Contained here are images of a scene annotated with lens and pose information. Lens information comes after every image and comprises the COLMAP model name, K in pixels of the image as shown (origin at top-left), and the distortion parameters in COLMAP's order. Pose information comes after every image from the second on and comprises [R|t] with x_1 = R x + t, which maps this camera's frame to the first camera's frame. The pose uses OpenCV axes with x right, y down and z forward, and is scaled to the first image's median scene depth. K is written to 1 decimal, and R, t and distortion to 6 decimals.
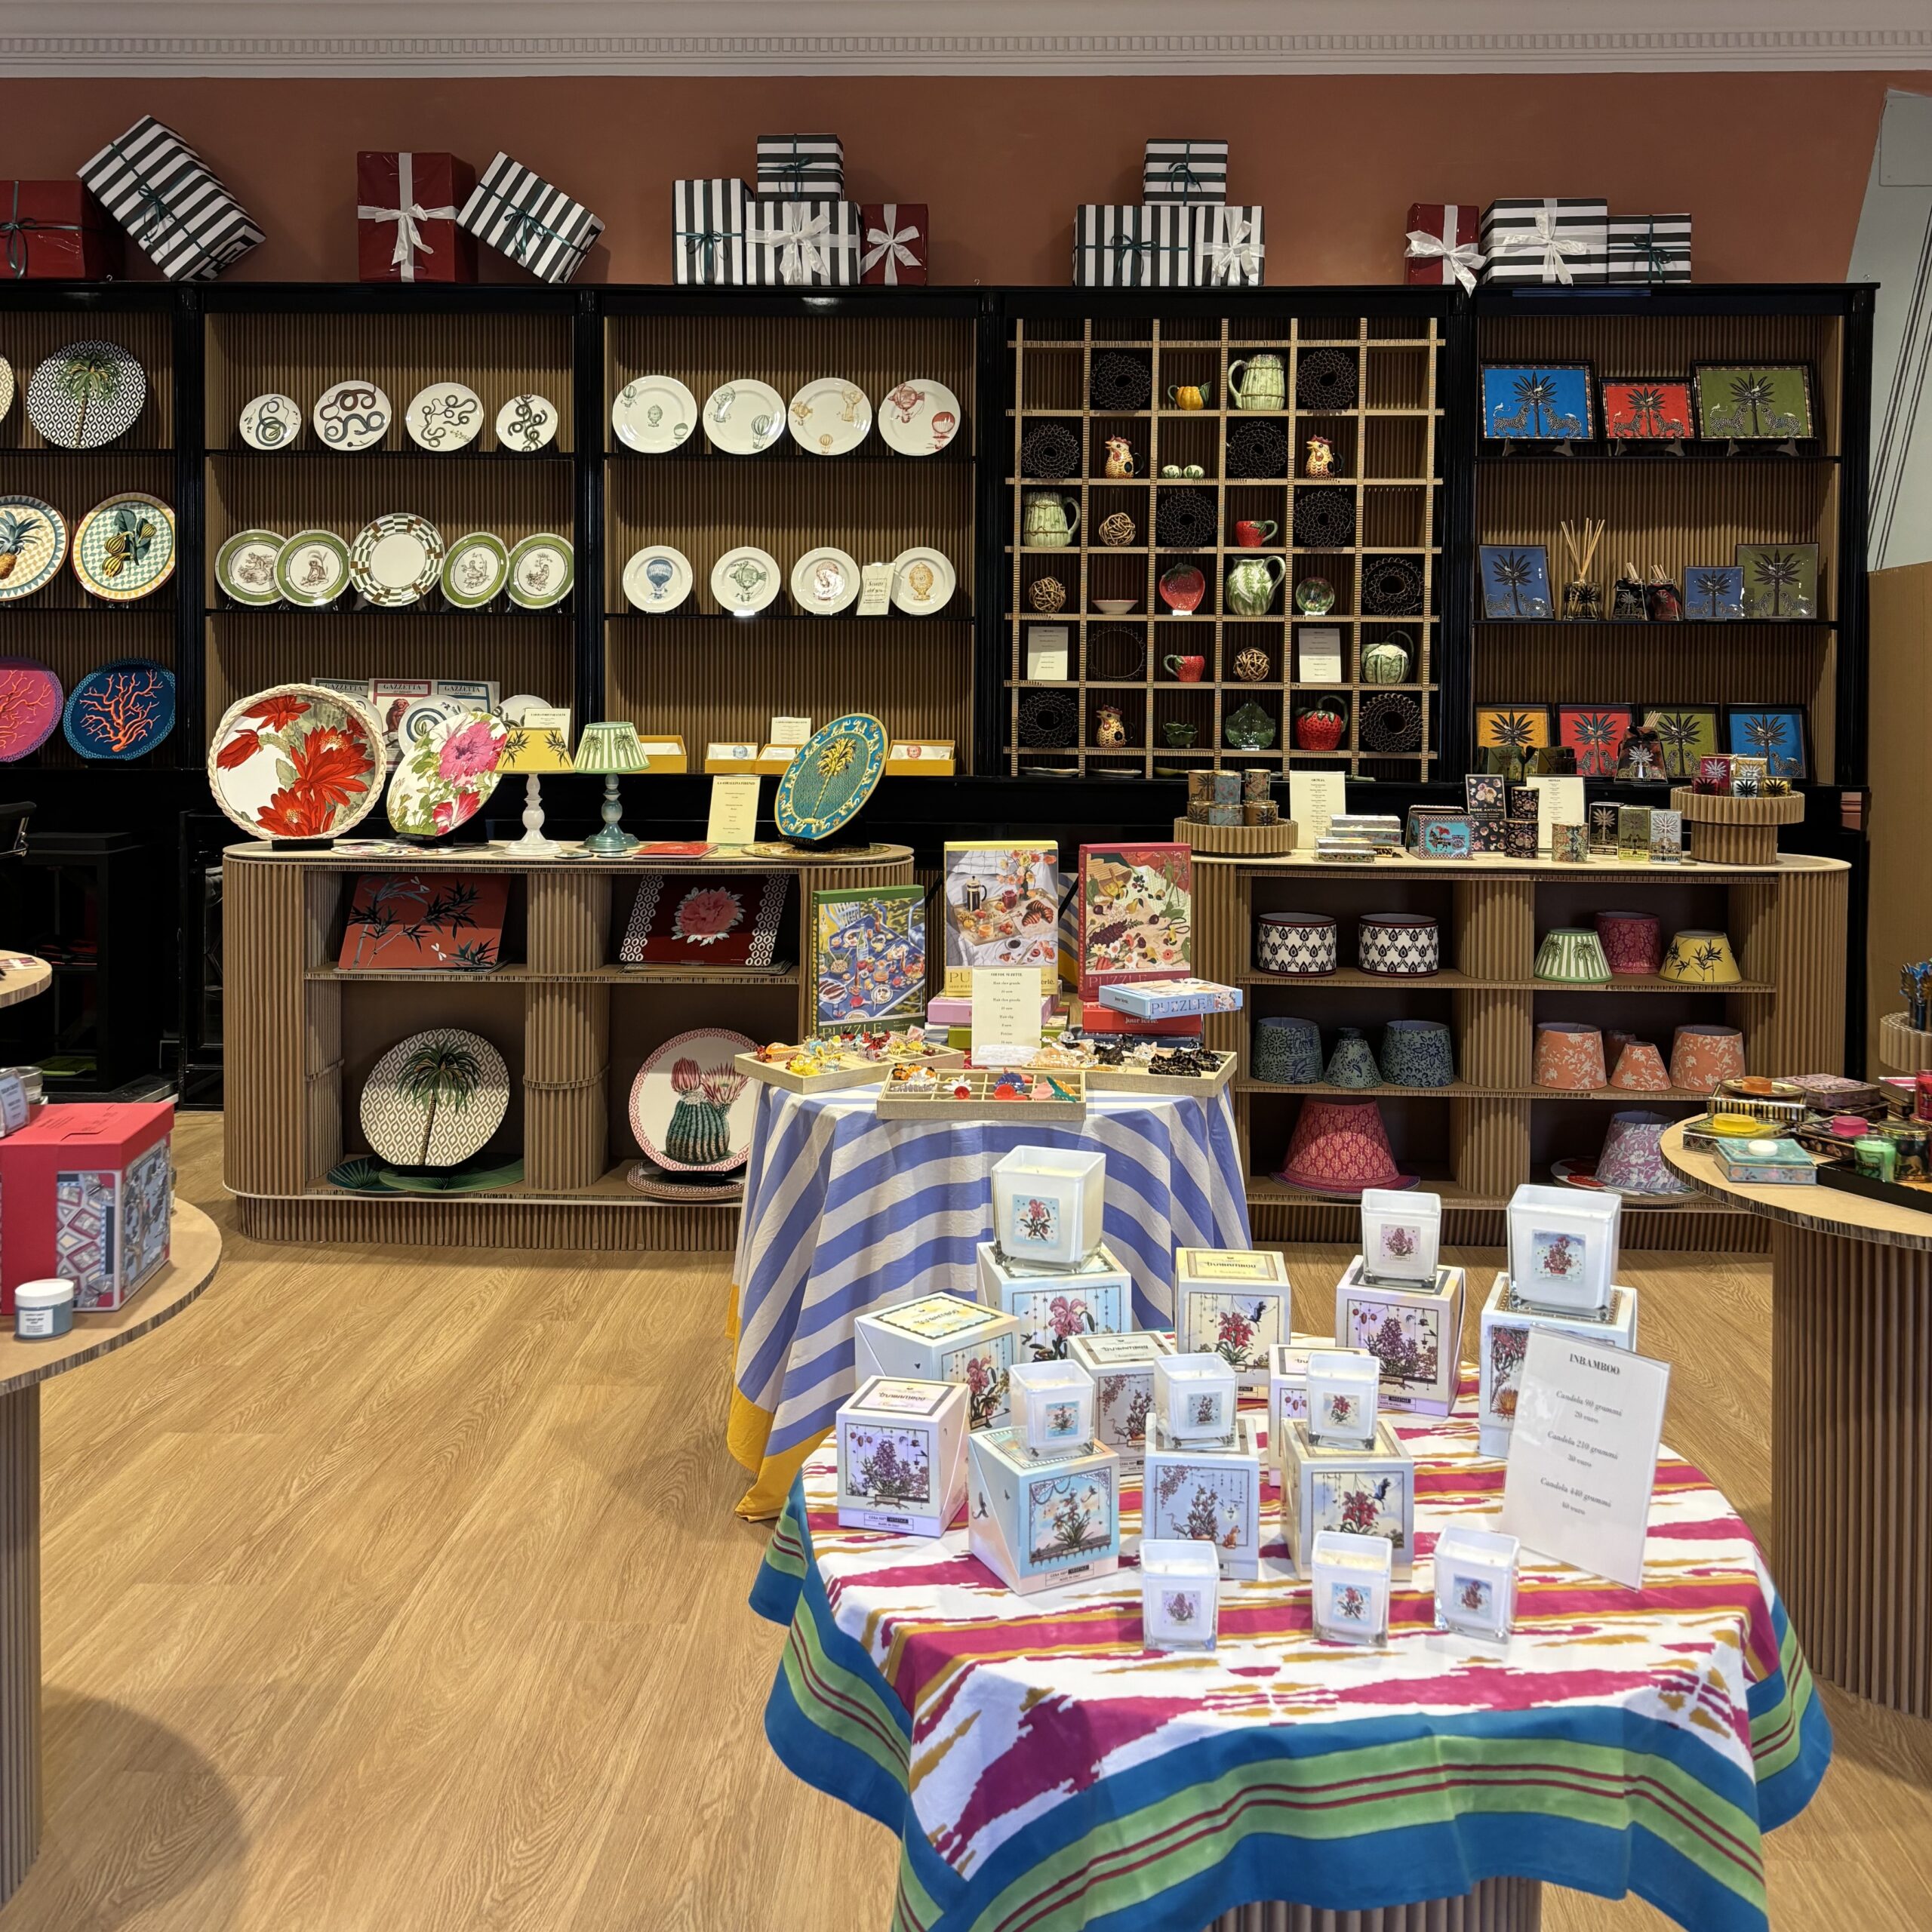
lens RADIAL K [[1772.0, 0, 968.7], [0, 1772.0, 909.8], [0, 0, 1]] dist [0.006992, 0.000000]
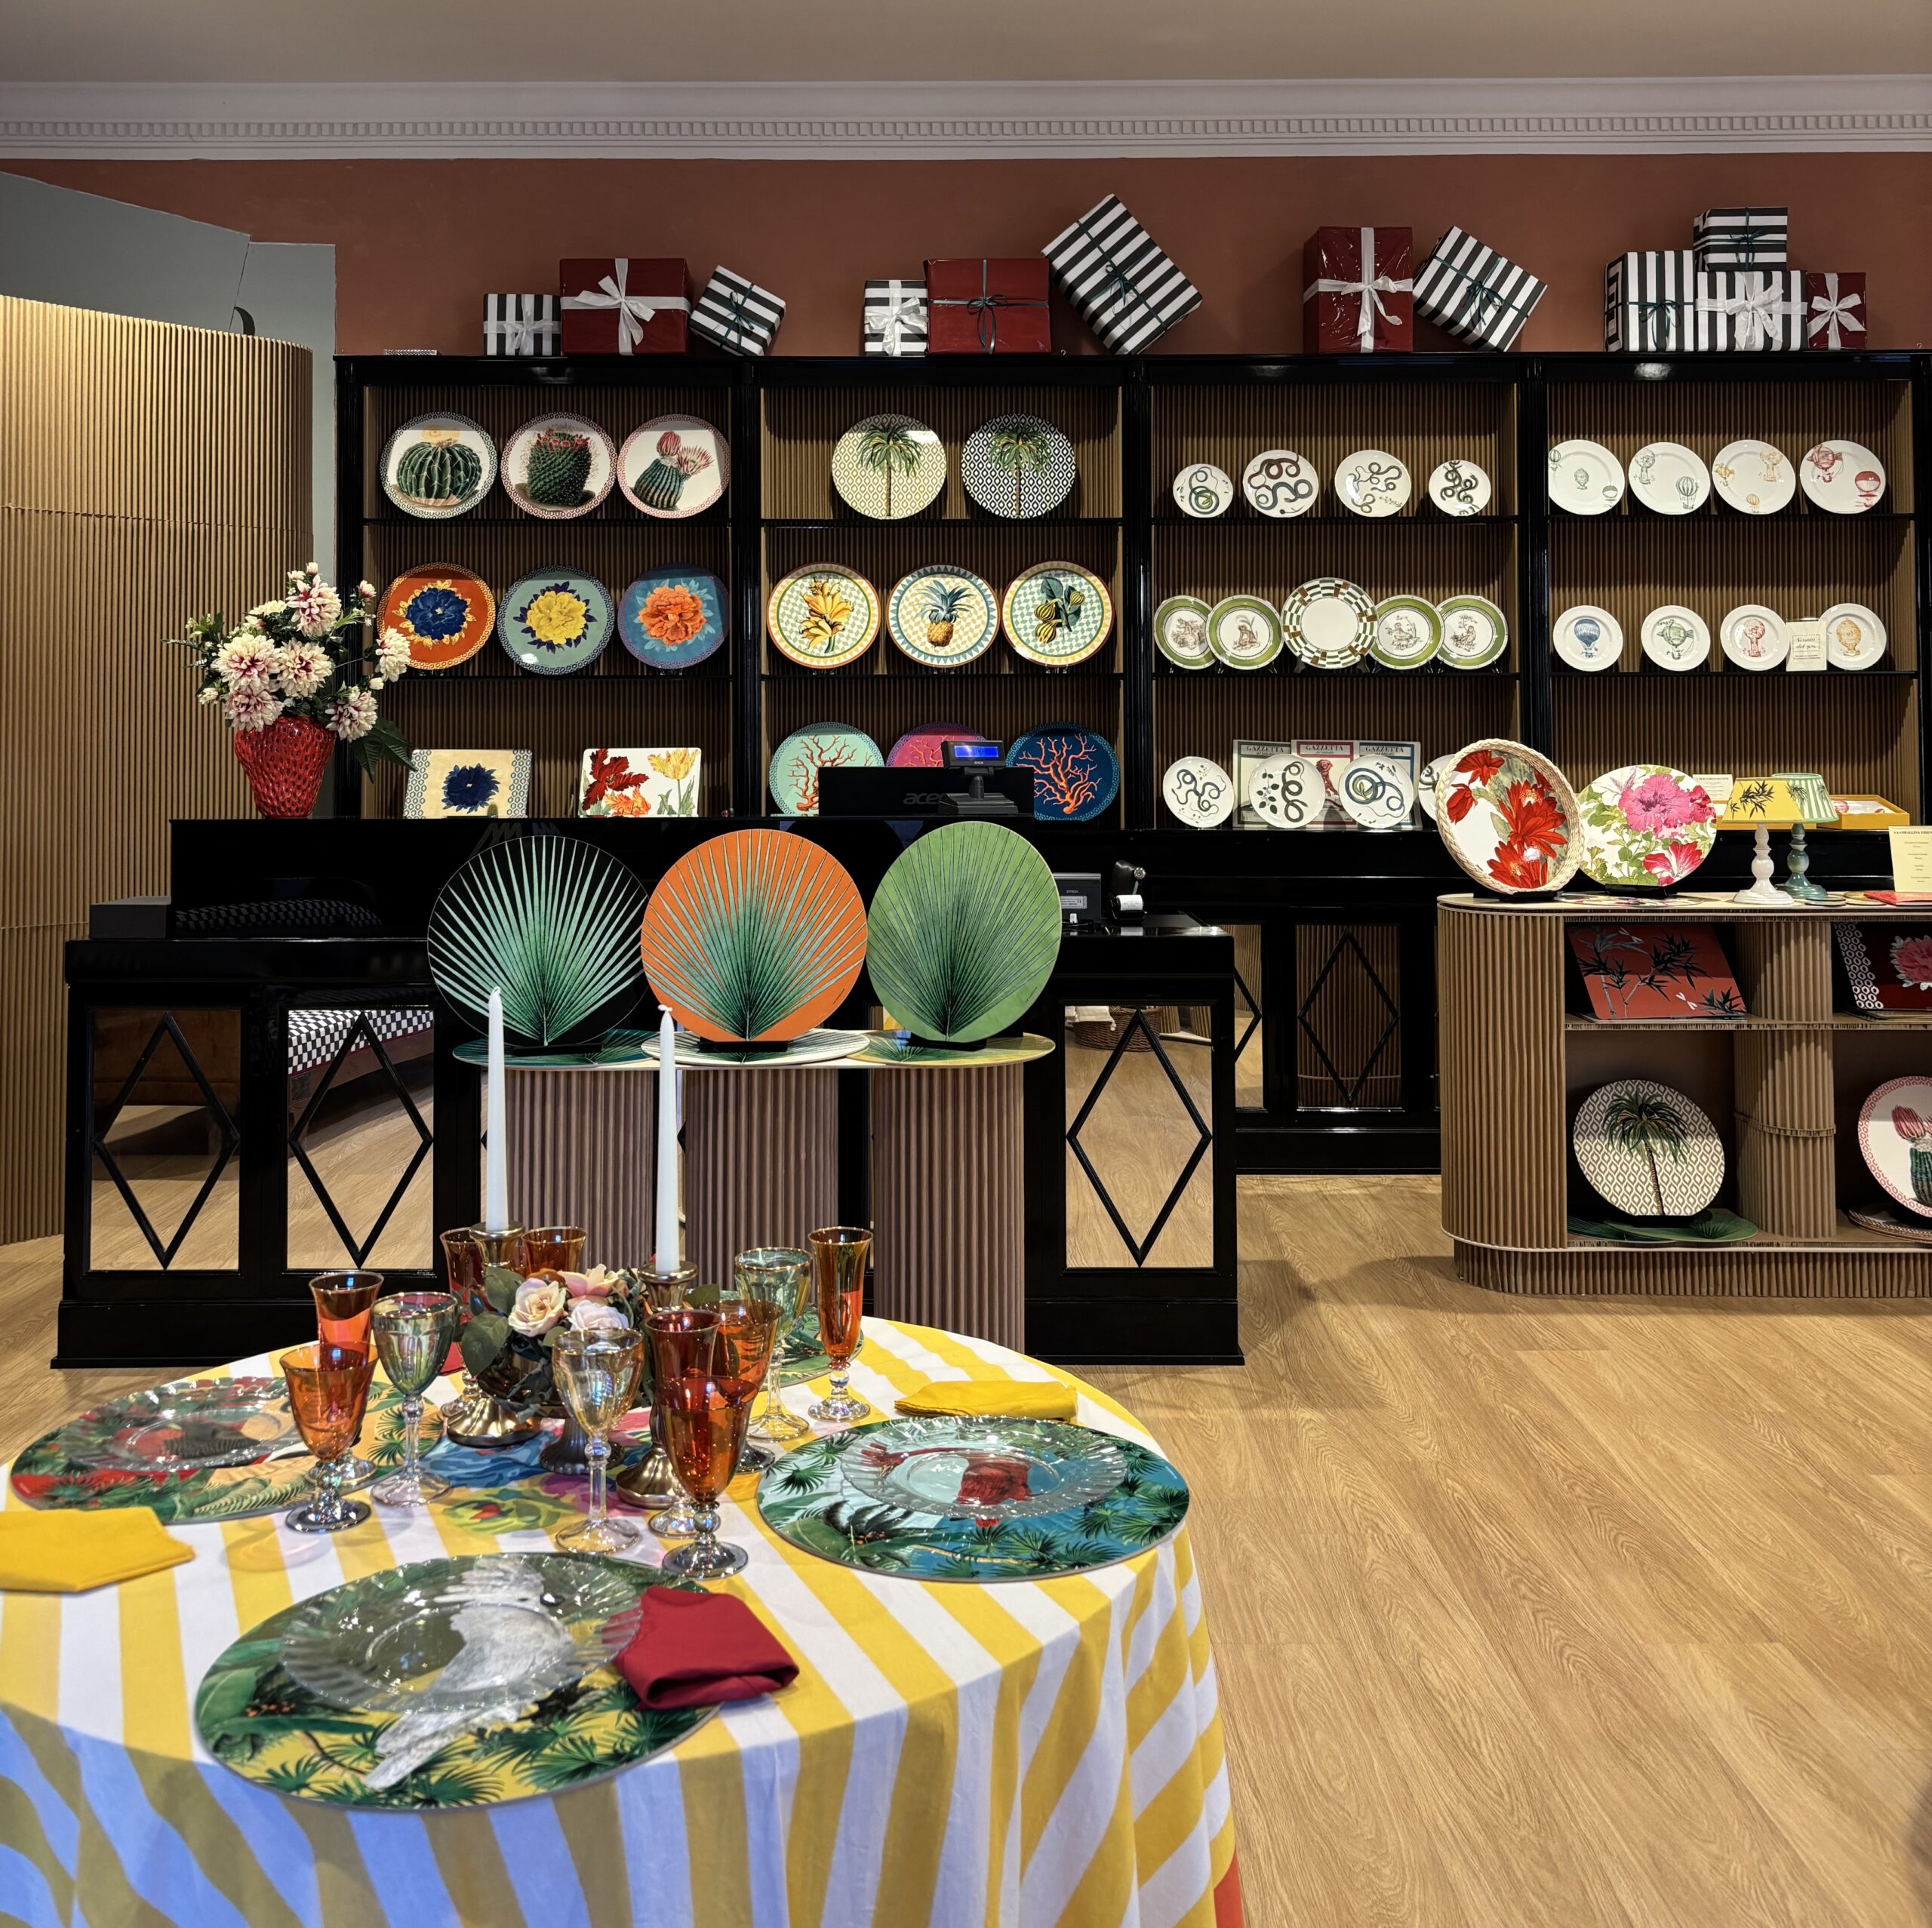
lens RADIAL K [[1771.9, 0, 943.9], [0, 1771.9, 898.2], [0, 0, 1]] dist [0.006992, 0.000000]
pose [[0.999845, -0.012223, 0.012706, -0.577252], [0.012828, 0.998732, -0.048676, 0.007070], [-0.012095, 0.048832, 0.998734, -0.002491]]
